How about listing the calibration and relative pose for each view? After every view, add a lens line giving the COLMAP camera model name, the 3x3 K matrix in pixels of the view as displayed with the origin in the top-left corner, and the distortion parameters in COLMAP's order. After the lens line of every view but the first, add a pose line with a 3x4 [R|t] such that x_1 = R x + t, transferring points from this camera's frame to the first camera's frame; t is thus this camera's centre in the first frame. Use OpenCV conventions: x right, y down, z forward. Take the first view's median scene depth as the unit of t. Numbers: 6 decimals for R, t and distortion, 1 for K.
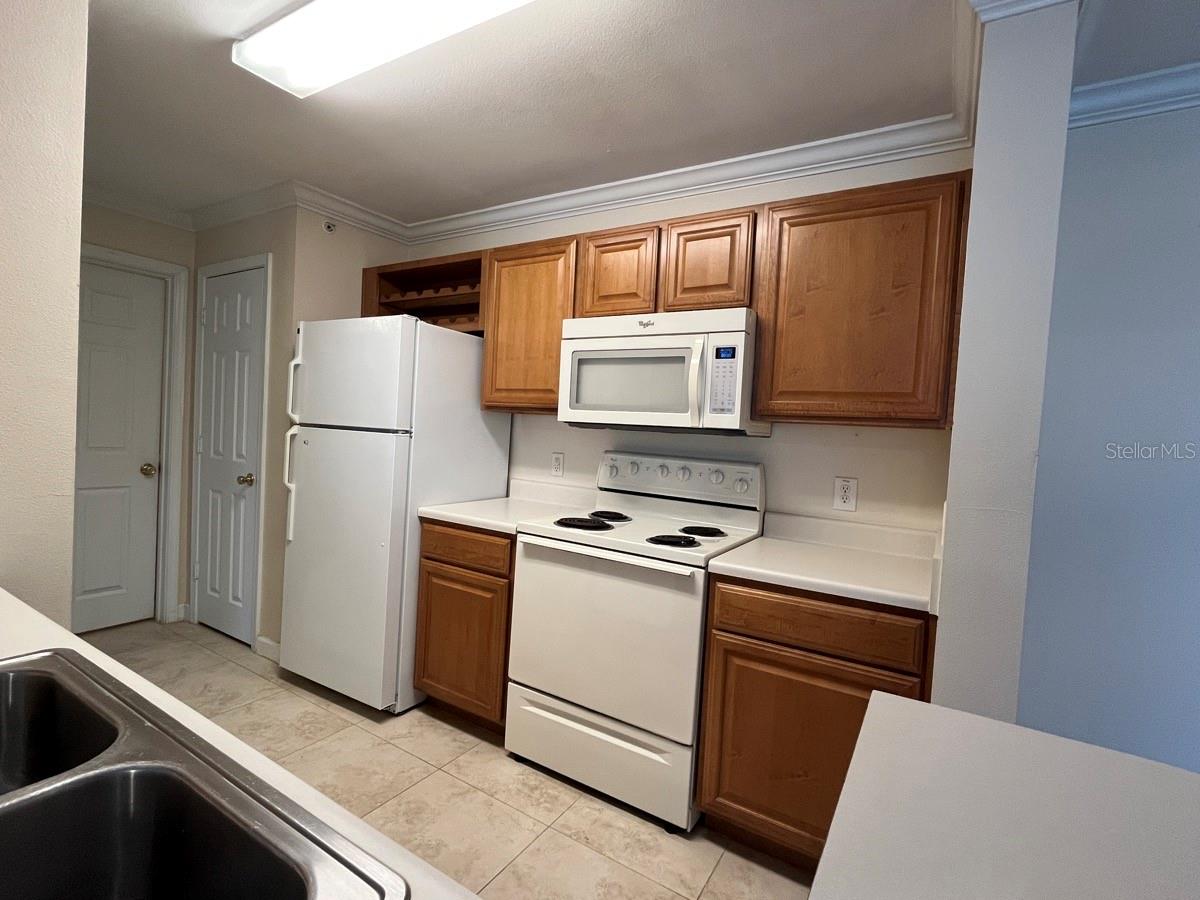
lens RADIAL K [[574.9, 0, 595.9], [0, 574.9, 450.4], [0, 0, 1]] dist [-0.000240, -0.000188]
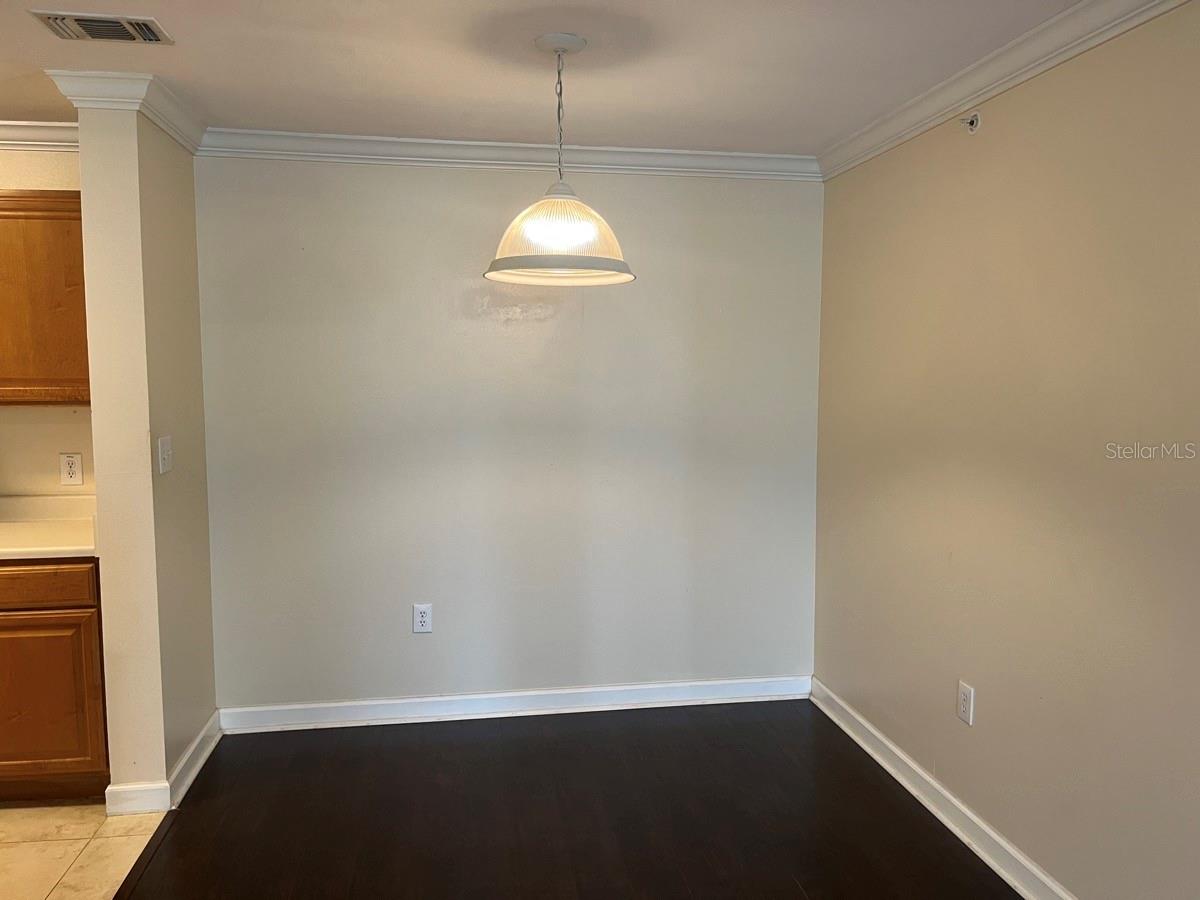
lens RADIAL K [[904.0, 0, 597.4], [0, 904.0, 453.0], [0, 0, 1]] dist [0.095707, -0.147590]
pose [[0.757118, -0.116547, 0.642798, 0.084564], [0.068117, 0.992678, 0.099754, -0.050934], [-0.649717, -0.031740, 0.759513, -0.833920]]
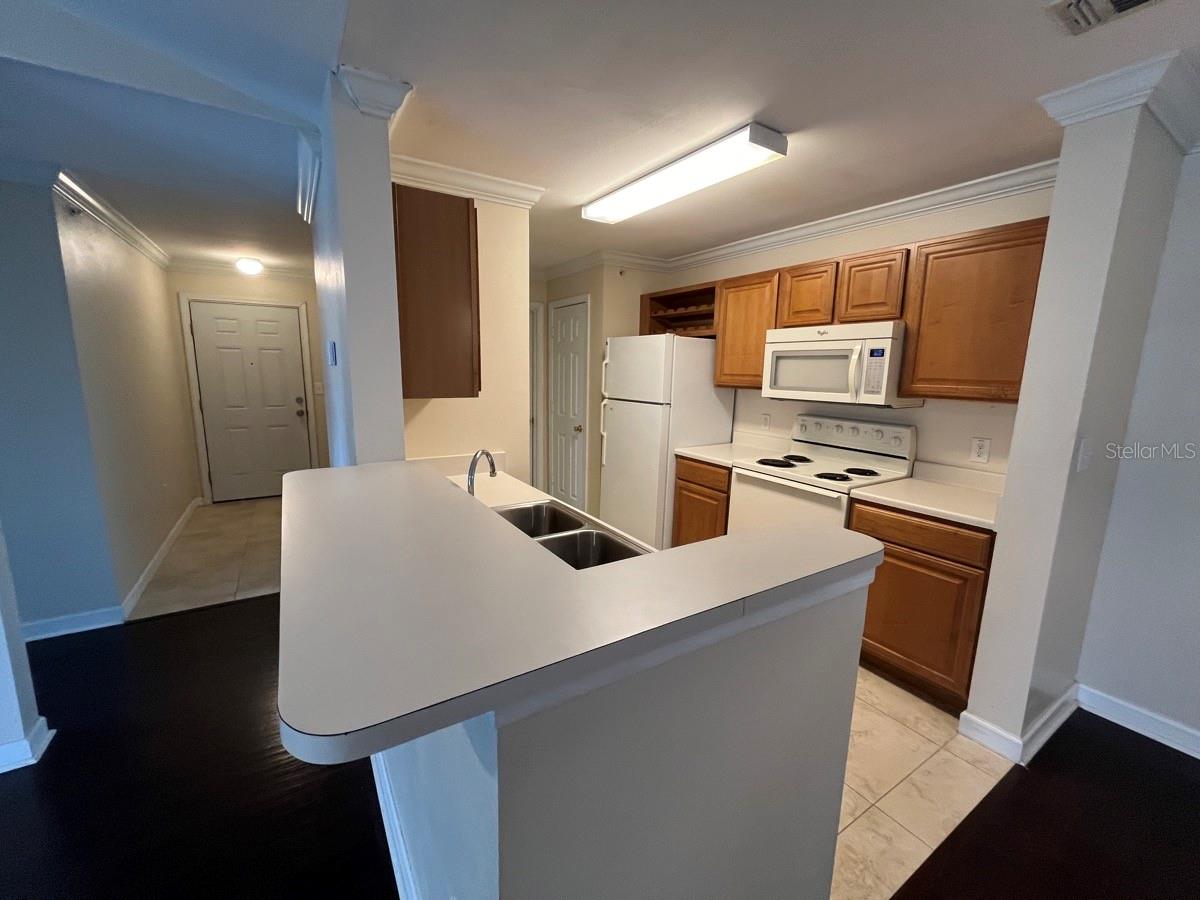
lens RADIAL K [[486.5, 0, 596.0], [0, 486.5, 454.7], [0, 0, 1]] dist [-0.000024, 0.000061]
pose [[0.898155, 0.038005, -0.438033, 0.116164], [0.016356, 0.992680, 0.119665, -0.062031], [0.439375, -0.114642, 0.890959, -0.397825]]
